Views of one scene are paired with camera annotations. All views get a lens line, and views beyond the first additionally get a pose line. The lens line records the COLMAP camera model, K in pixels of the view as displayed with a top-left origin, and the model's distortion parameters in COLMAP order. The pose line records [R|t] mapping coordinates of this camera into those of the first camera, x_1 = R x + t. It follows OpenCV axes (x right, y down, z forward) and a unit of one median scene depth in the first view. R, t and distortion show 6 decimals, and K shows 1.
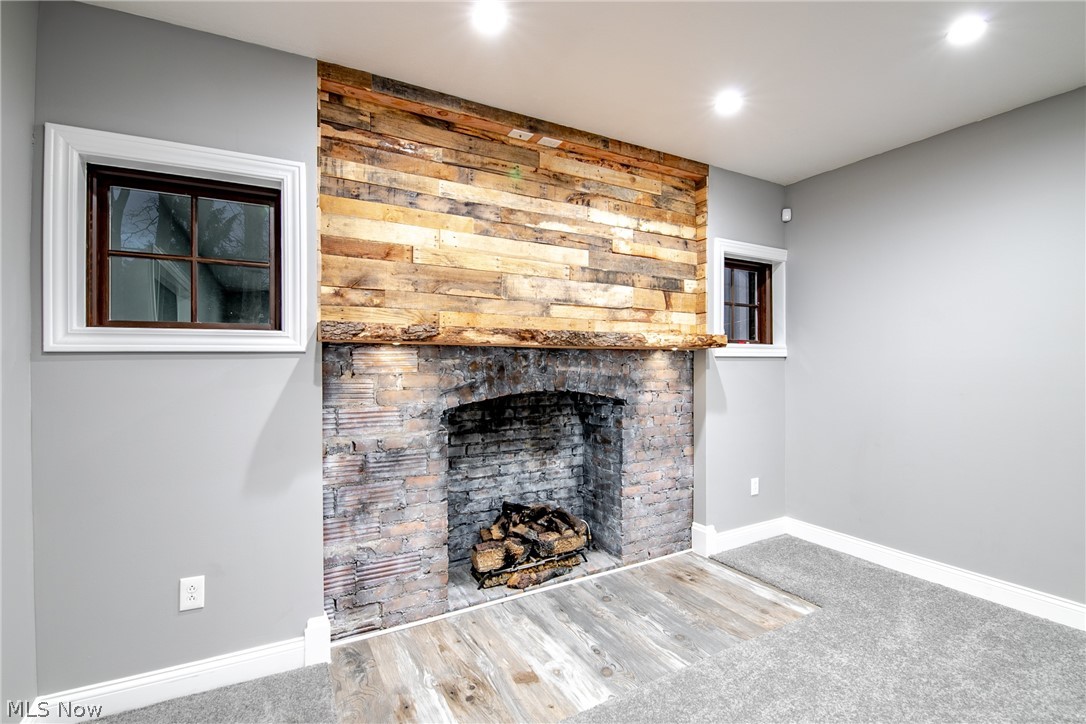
lens RADIAL K [[491.2, 0, 543.0], [0, 491.2, 362.0], [0, 0, 1]] dist [-0.000726, -0.010643]
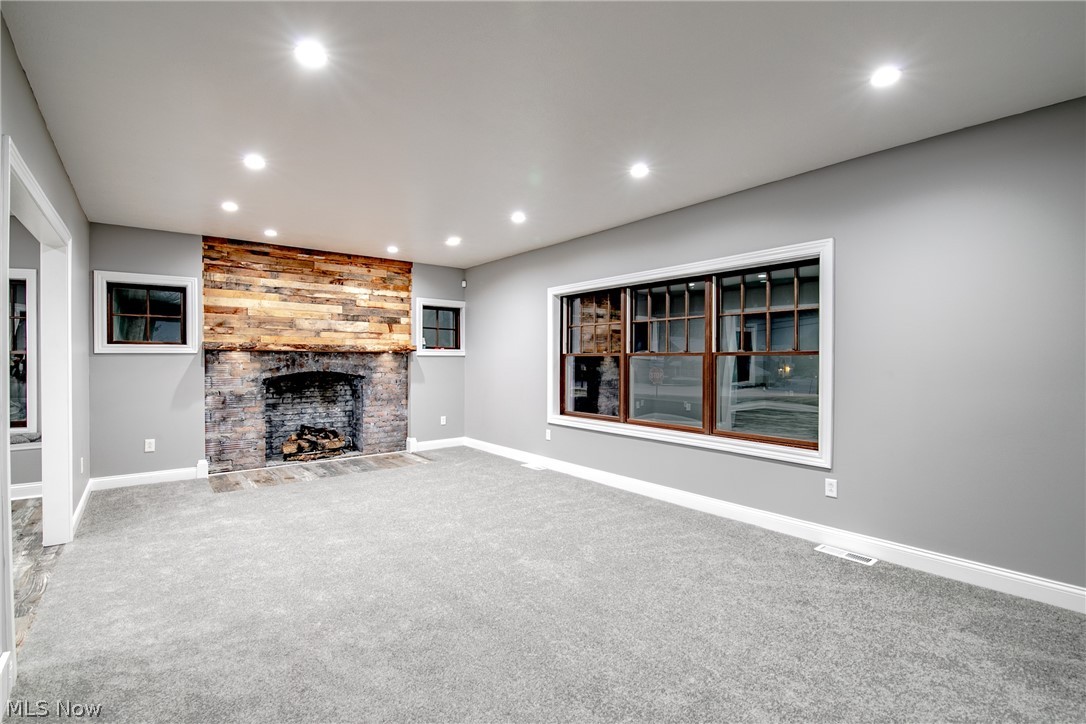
lens RADIAL K [[491.2, 0, 543.0], [0, 491.2, 362.0], [0, 0, 1]] dist [-0.000726, -0.010643]
pose [[0.986490, 0.001365, 0.163814, 0.636322], [-0.002110, 0.999988, 0.004369, 0.006515], [-0.163806, -0.004656, 0.986482, -1.316713]]
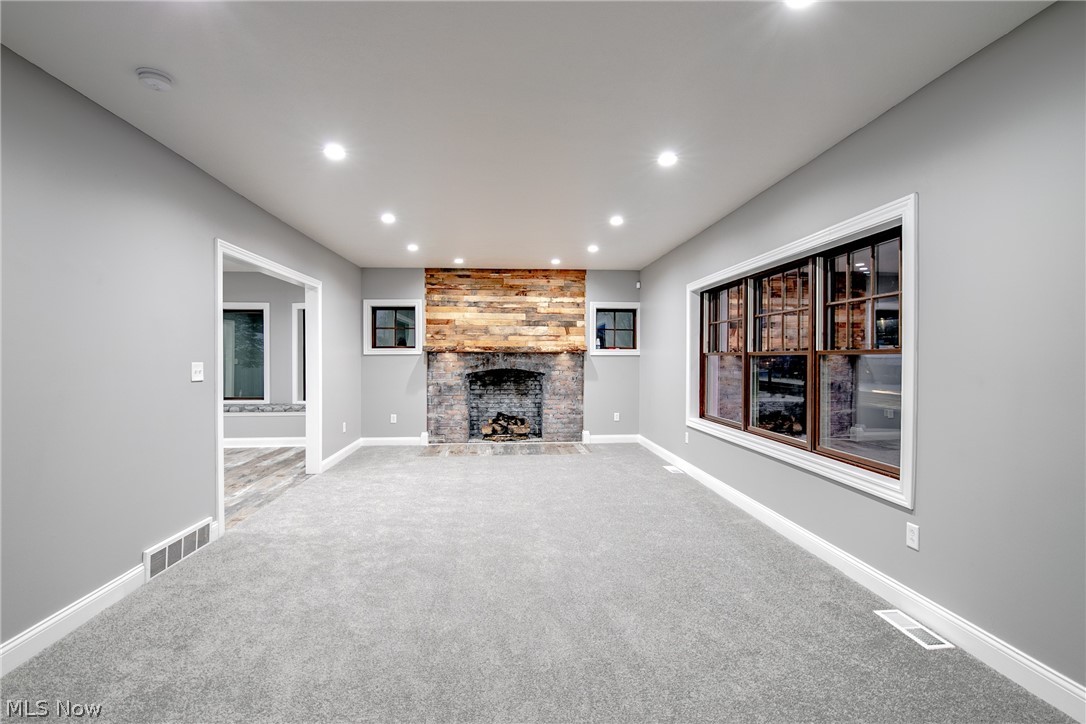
lens RADIAL K [[491.2, 0, 543.0], [0, 491.2, 362.0], [0, 0, 1]] dist [-0.000726, -0.010643]
pose [[0.905887, 0.005460, -0.423484, 1.309651], [-0.002557, 0.999969, 0.007424, 0.003675], [0.423511, -0.005642, 0.905873, -1.317045]]
